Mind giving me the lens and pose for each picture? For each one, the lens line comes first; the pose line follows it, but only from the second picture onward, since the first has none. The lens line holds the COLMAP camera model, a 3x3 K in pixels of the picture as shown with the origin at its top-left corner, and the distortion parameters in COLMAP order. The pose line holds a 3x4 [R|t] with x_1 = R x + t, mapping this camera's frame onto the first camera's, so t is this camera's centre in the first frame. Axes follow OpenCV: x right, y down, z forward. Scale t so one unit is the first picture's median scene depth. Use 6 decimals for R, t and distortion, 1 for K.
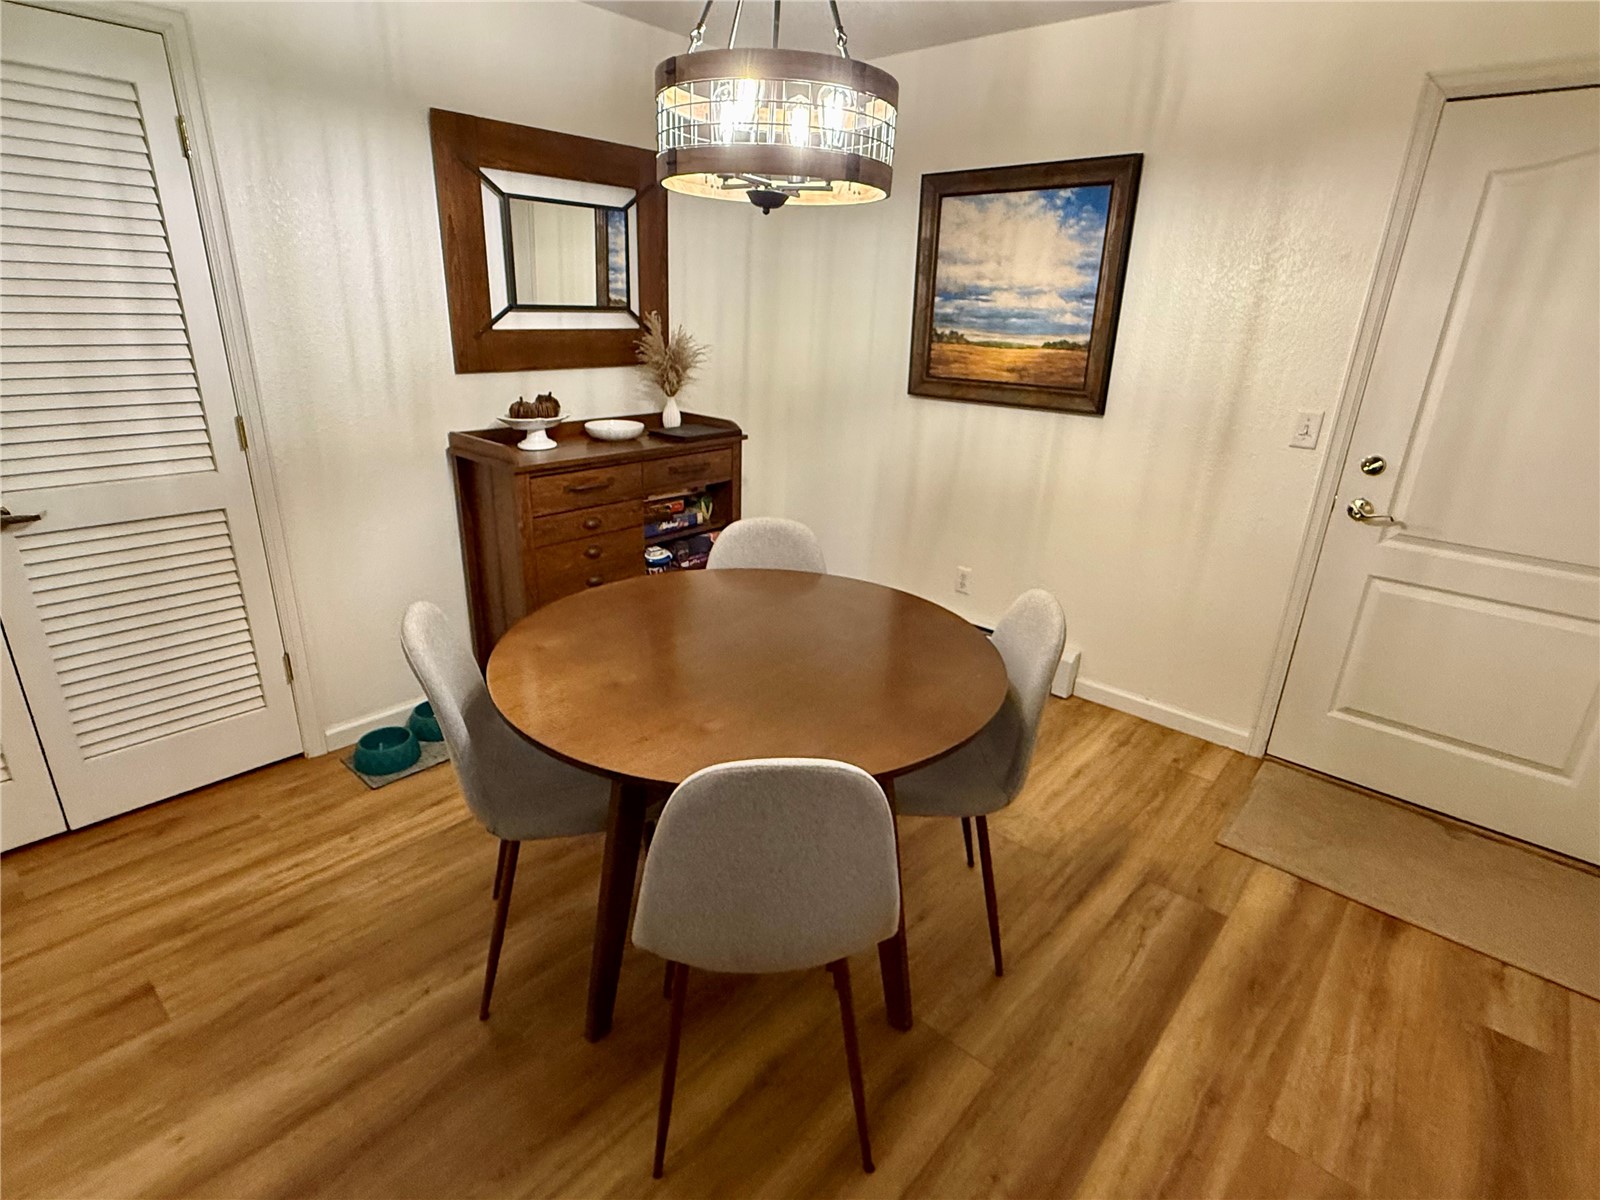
lens RADIAL K [[798.3, 0, 792.0], [0, 798.3, 602.8], [0, 0, 1]] dist [0.018639, -0.000059]
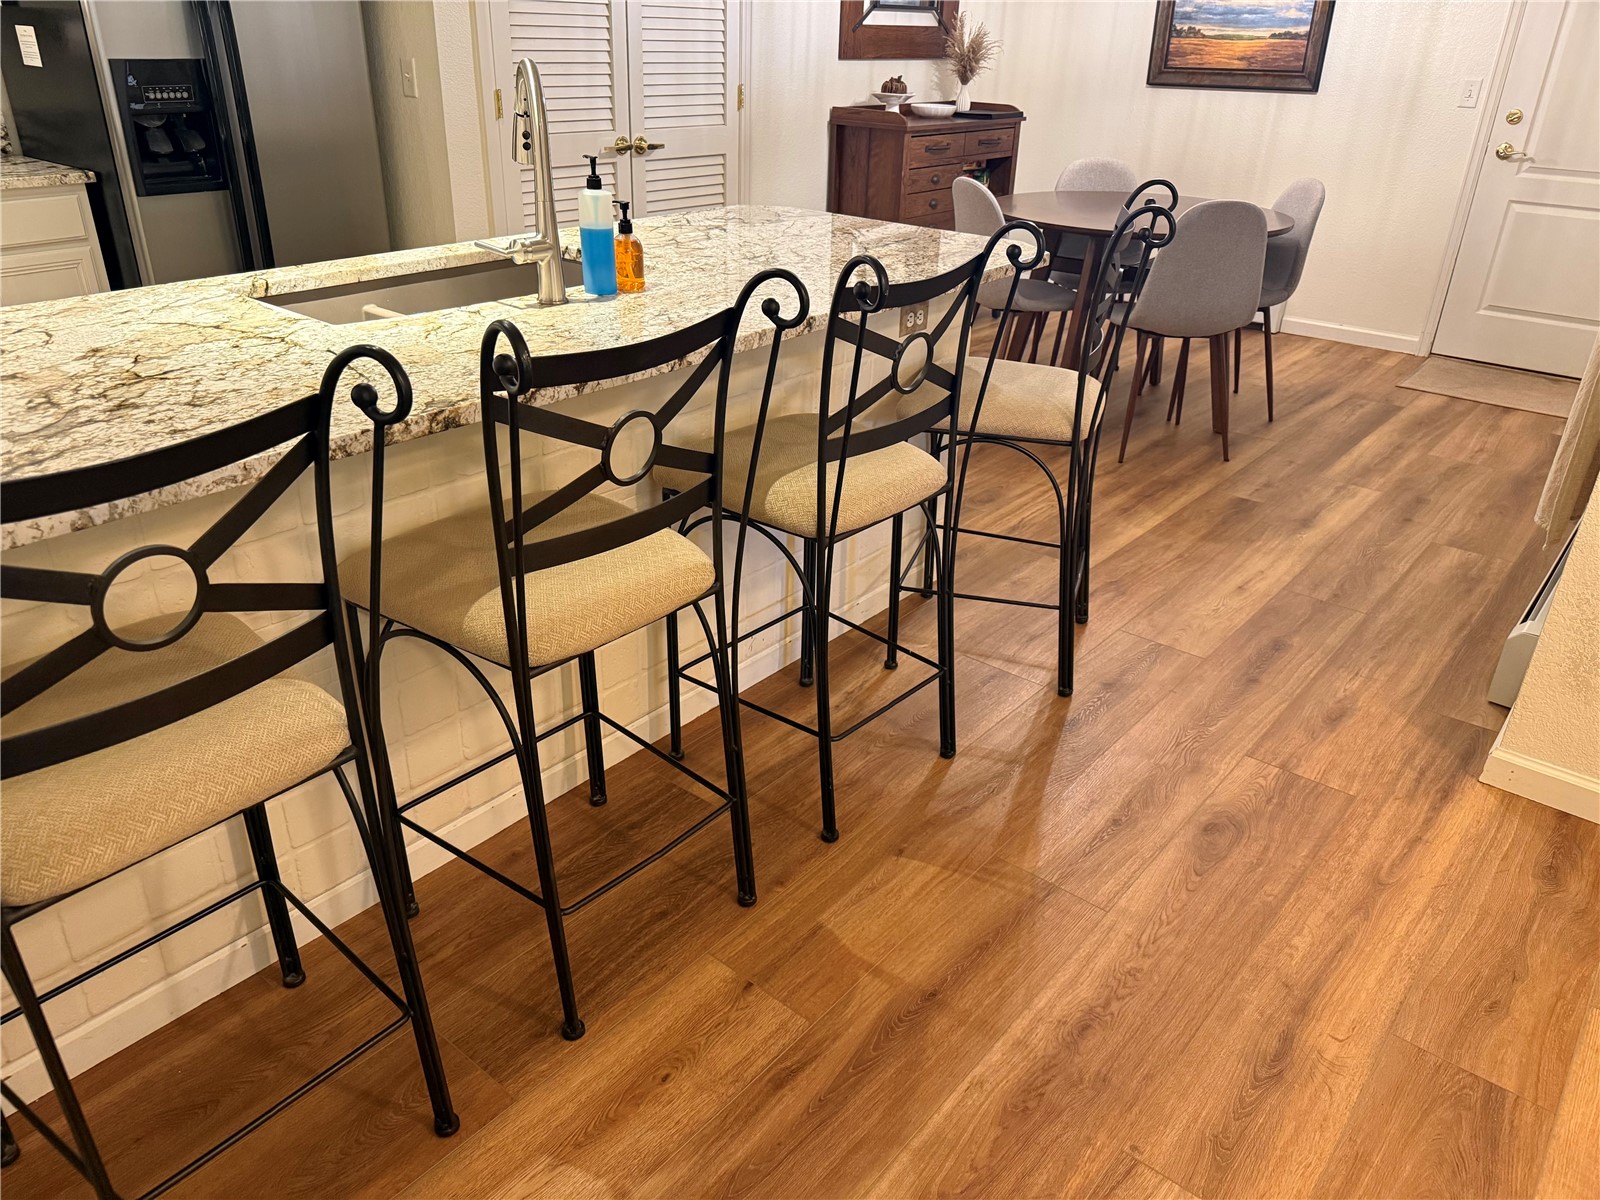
lens RADIAL K [[1133.8, 0, 793.3], [0, 1133.8, 597.8], [0, 0, 1]] dist [0.032353, -0.023164]
pose [[0.999200, -0.022185, 0.033261, -0.530787], [0.018766, 0.994831, 0.099794, 0.374474], [-0.035303, -0.099090, 0.994452, -0.876117]]
